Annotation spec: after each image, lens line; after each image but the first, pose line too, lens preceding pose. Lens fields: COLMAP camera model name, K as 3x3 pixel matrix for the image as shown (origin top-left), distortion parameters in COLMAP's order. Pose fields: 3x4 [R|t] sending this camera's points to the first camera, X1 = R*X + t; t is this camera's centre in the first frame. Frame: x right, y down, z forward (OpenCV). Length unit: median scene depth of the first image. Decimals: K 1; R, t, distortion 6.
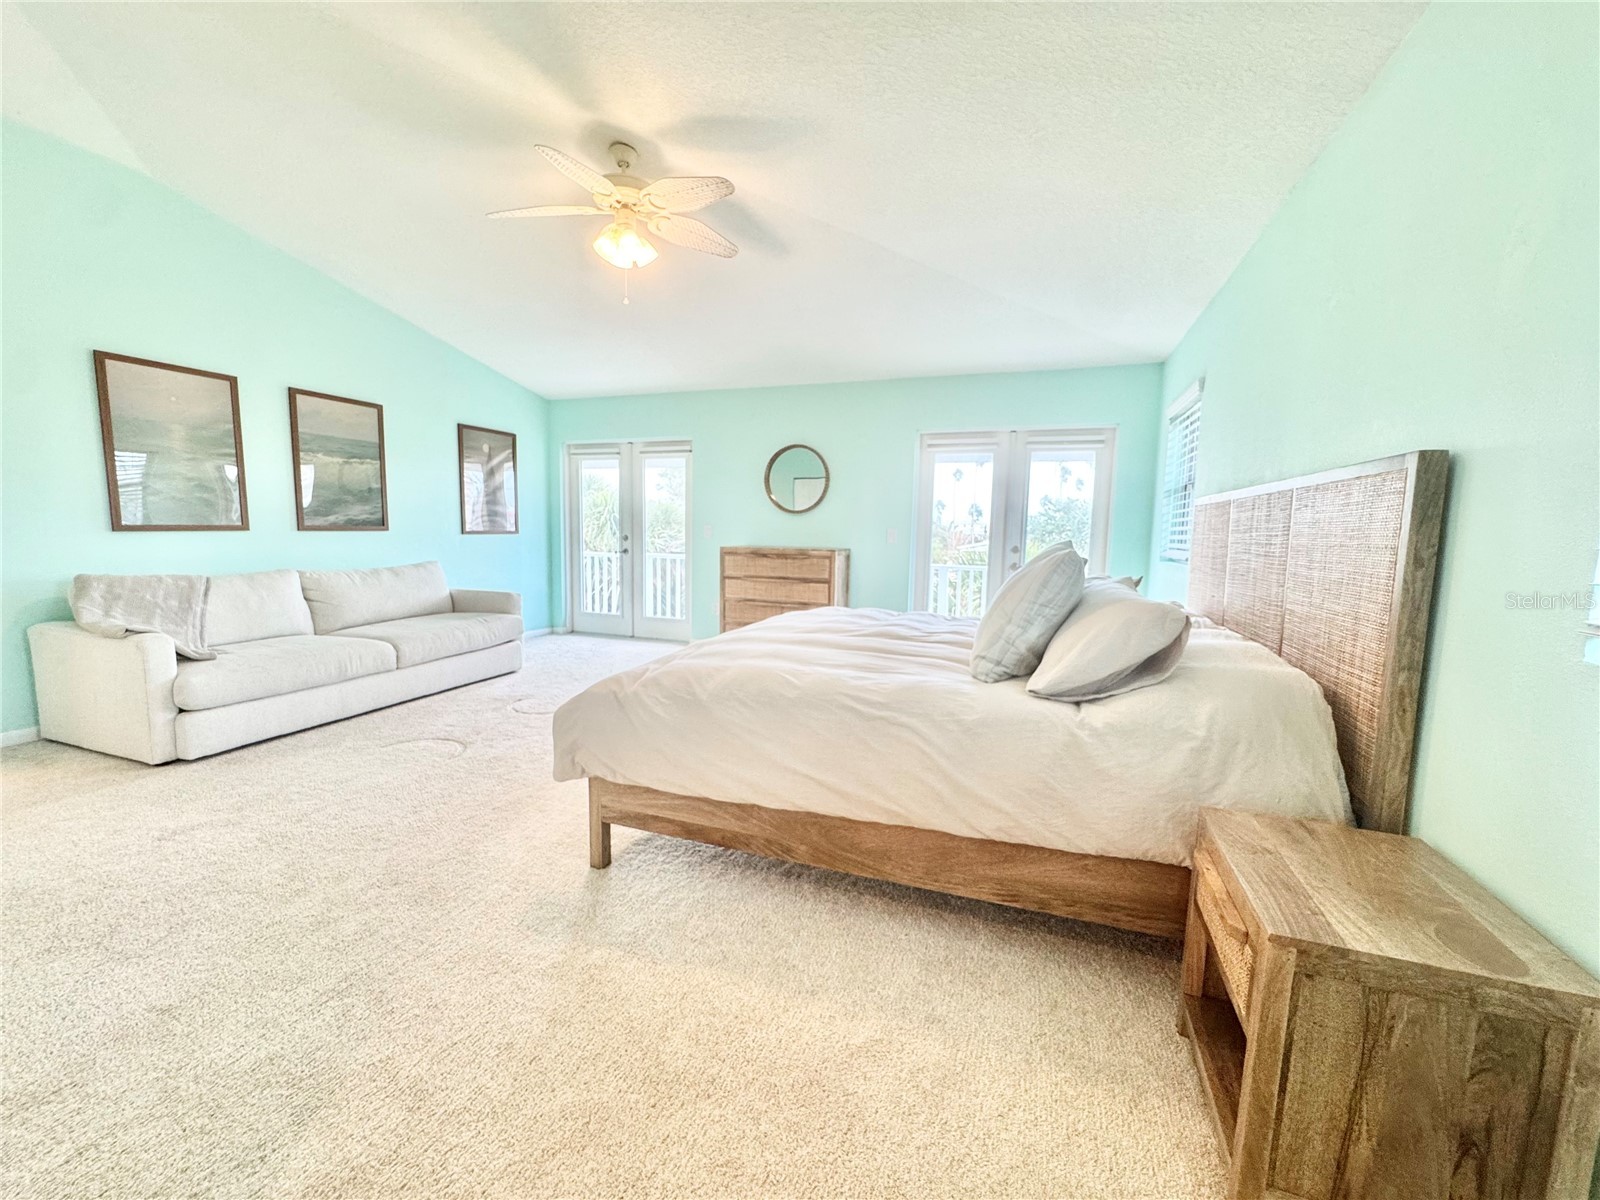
lens RADIAL K [[643.5, 0, 803.2], [0, 643.5, 597.2], [0, 0, 1]] dist [-0.003020, 0.000035]
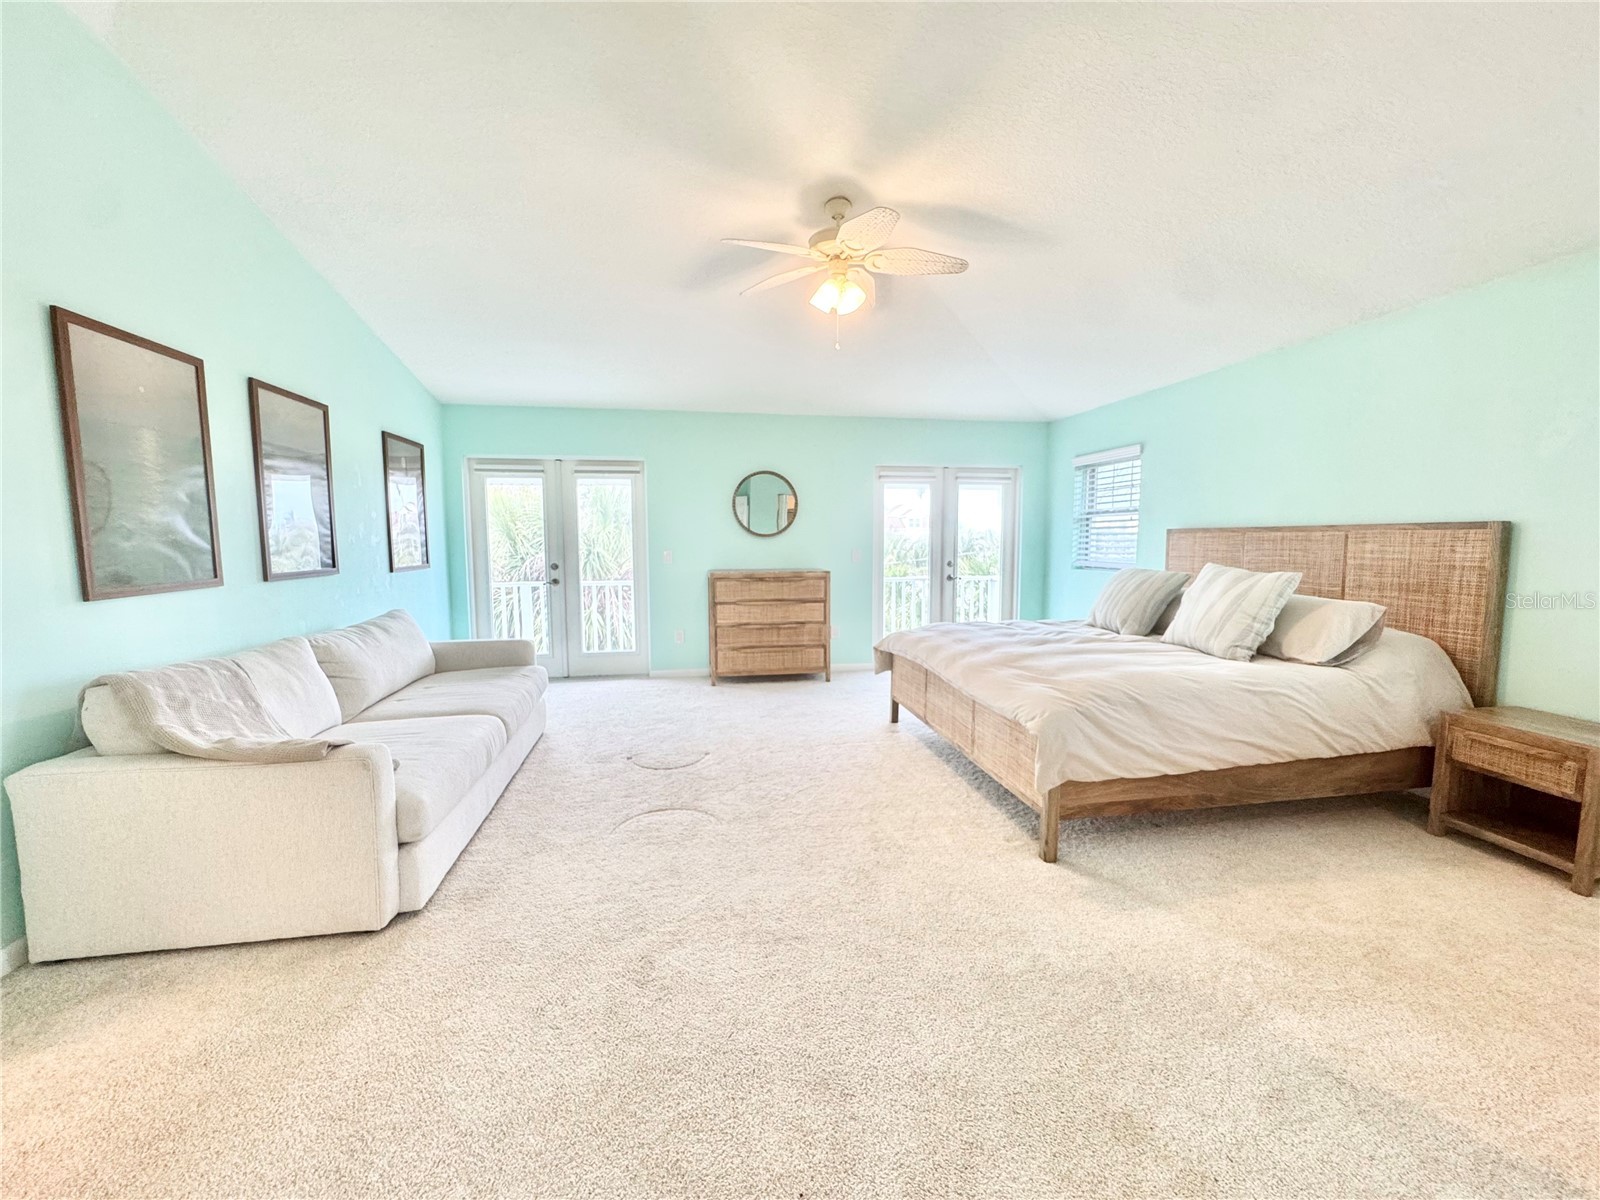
lens RADIAL K [[643.5, 0, 798.8], [0, 643.5, 594.7], [0, 0, 1]] dist [-0.003020, 0.000035]
pose [[0.865064, -0.065014, 0.497431, -0.533603], [0.072035, 0.997389, 0.005085, -0.042444], [-0.496463, 0.031434, 0.867489, 0.085408]]
